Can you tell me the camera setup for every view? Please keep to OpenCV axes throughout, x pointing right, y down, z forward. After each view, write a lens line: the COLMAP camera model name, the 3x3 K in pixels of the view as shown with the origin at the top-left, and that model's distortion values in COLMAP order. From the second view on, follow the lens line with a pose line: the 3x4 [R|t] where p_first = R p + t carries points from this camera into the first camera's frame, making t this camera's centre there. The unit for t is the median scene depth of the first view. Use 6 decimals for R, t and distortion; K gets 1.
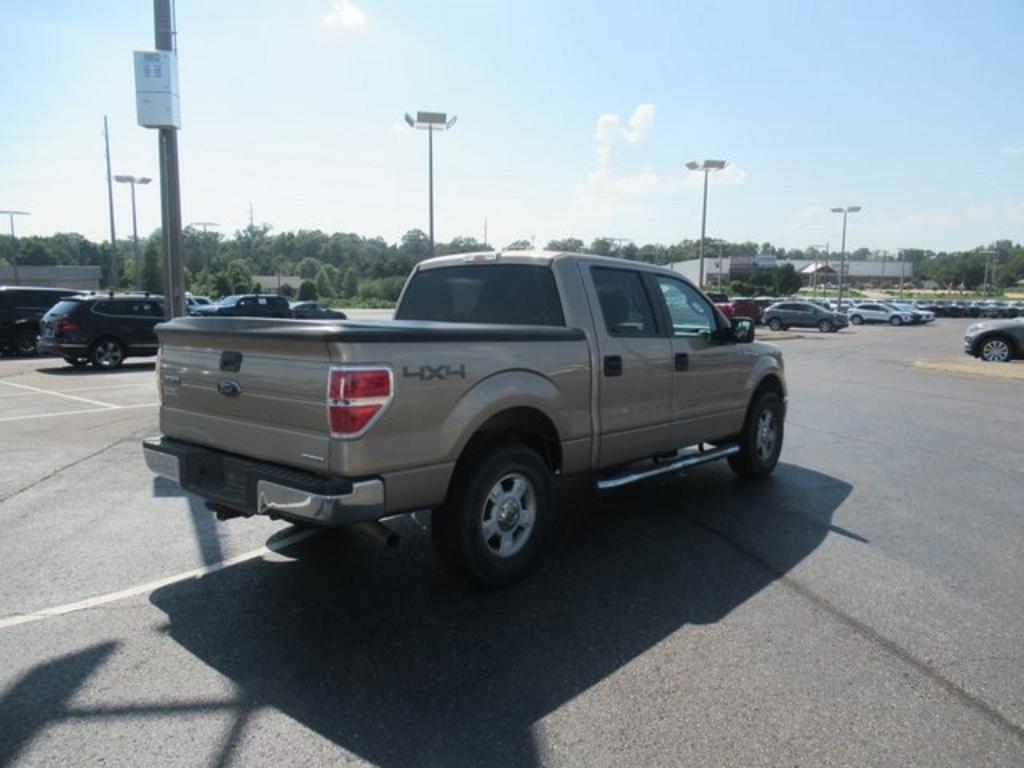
lens RADIAL K [[769.6, 0, 506.0], [0, 769.6, 388.1], [0, 0, 1]] dist [-0.012706, -0.002634]
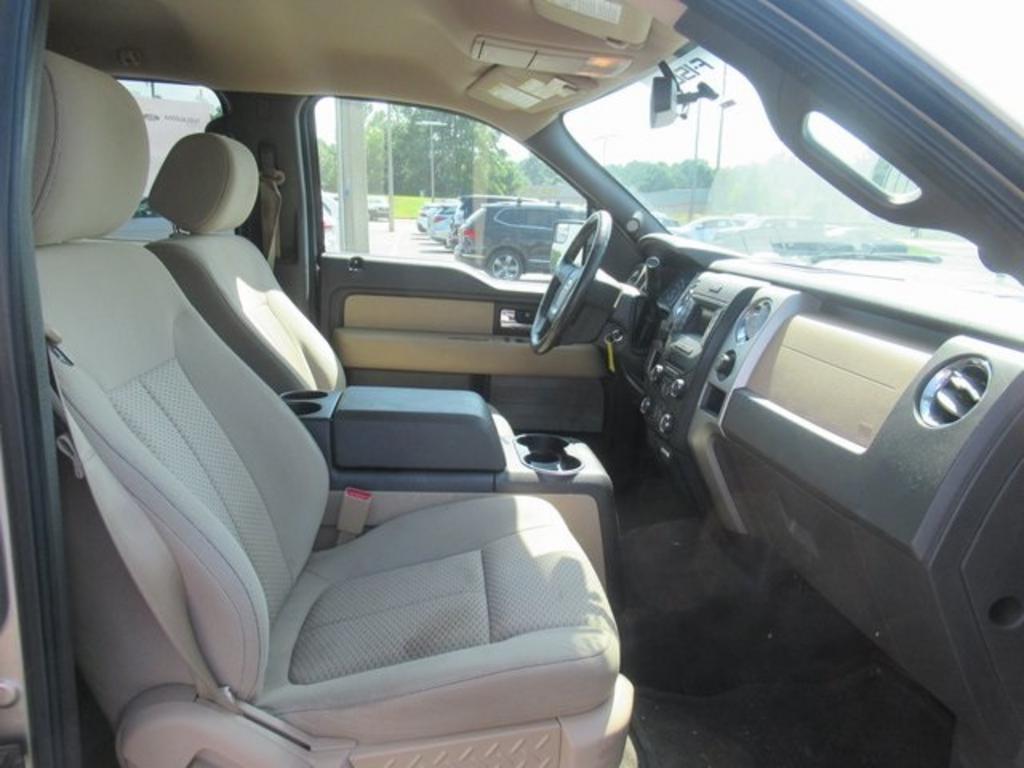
lens RADIAL K [[765.8, 0, 512.0], [0, 765.8, 384.0], [0, 0, 1]] dist [-0.075143, 0.000119]
pose [[0.726466, 0.171215, -0.665532, 0.209269], [-0.110604, 0.984971, 0.132664, -0.054243], [0.678244, -0.022766, 0.734484, 0.617680]]
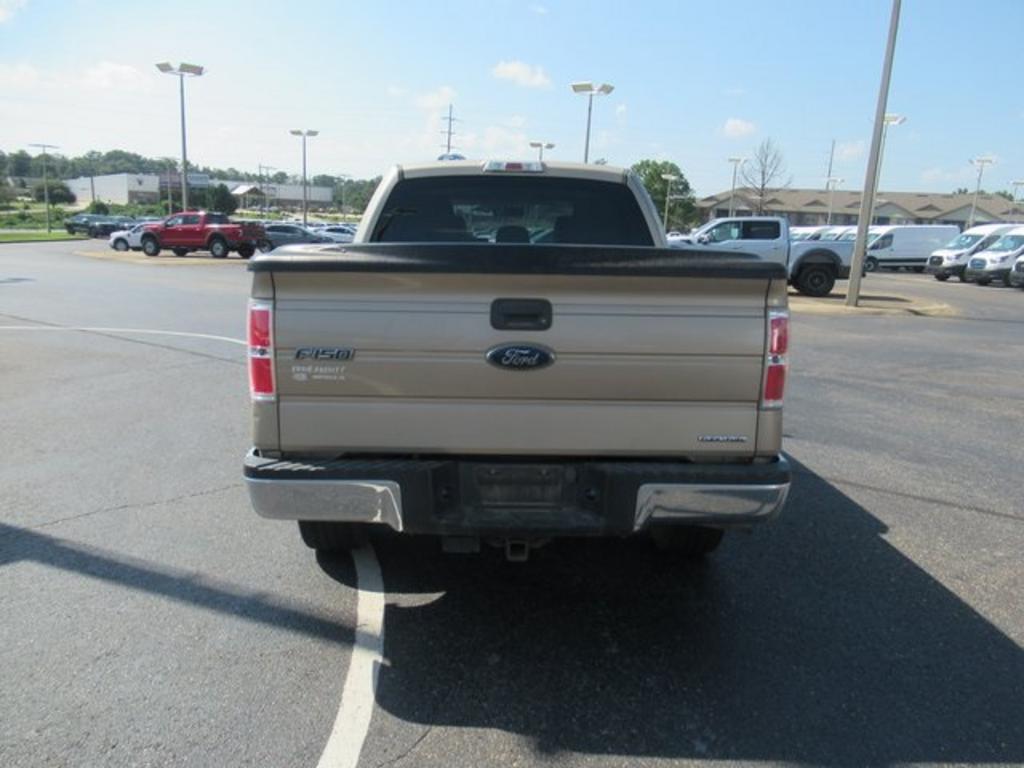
lens RADIAL K [[764.9, 0, 514.9], [0, 764.9, 386.3], [0, 0, 1]] dist [-0.005348, -0.004257]
pose [[0.750556, -0.122824, 0.649292, -0.347594], [0.058754, 0.991087, 0.119562, -0.022966], [-0.658189, -0.051589, 0.751083, 0.235909]]
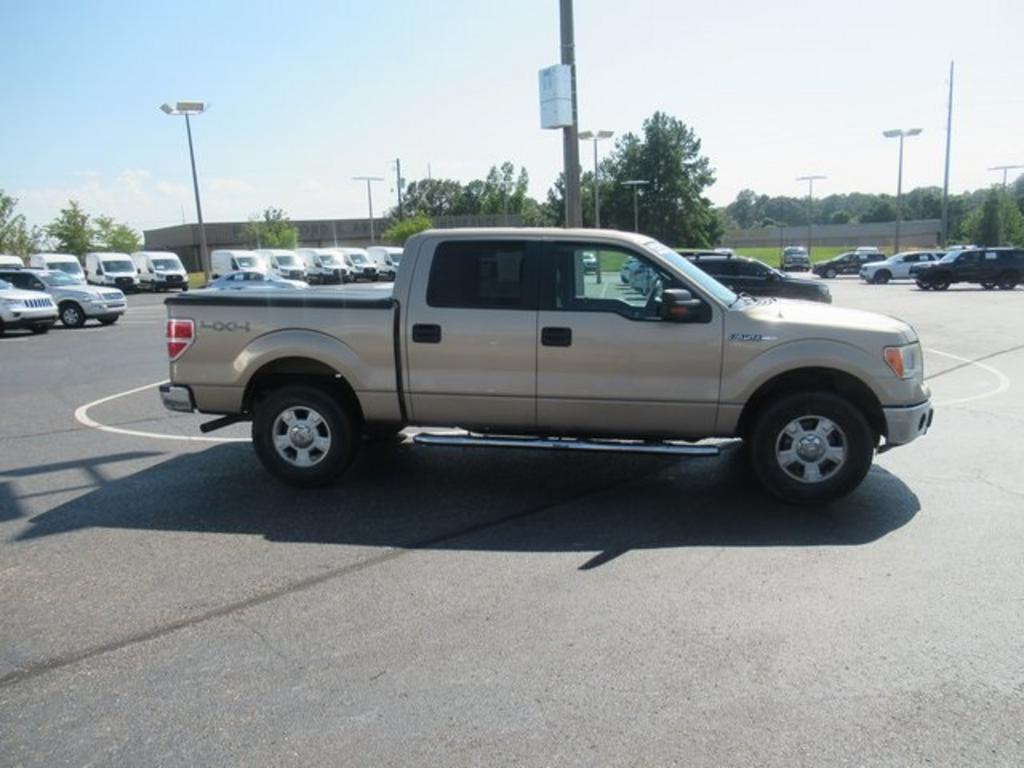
lens RADIAL K [[769.6, 0, 506.0], [0, 769.6, 388.1], [0, 0, 1]] dist [-0.012706, -0.002634]
pose [[0.513800, 0.123296, -0.849004, 0.639739], [-0.072768, 0.992316, 0.100071, -0.039016], [0.854818, 0.010363, 0.518824, 0.292599]]
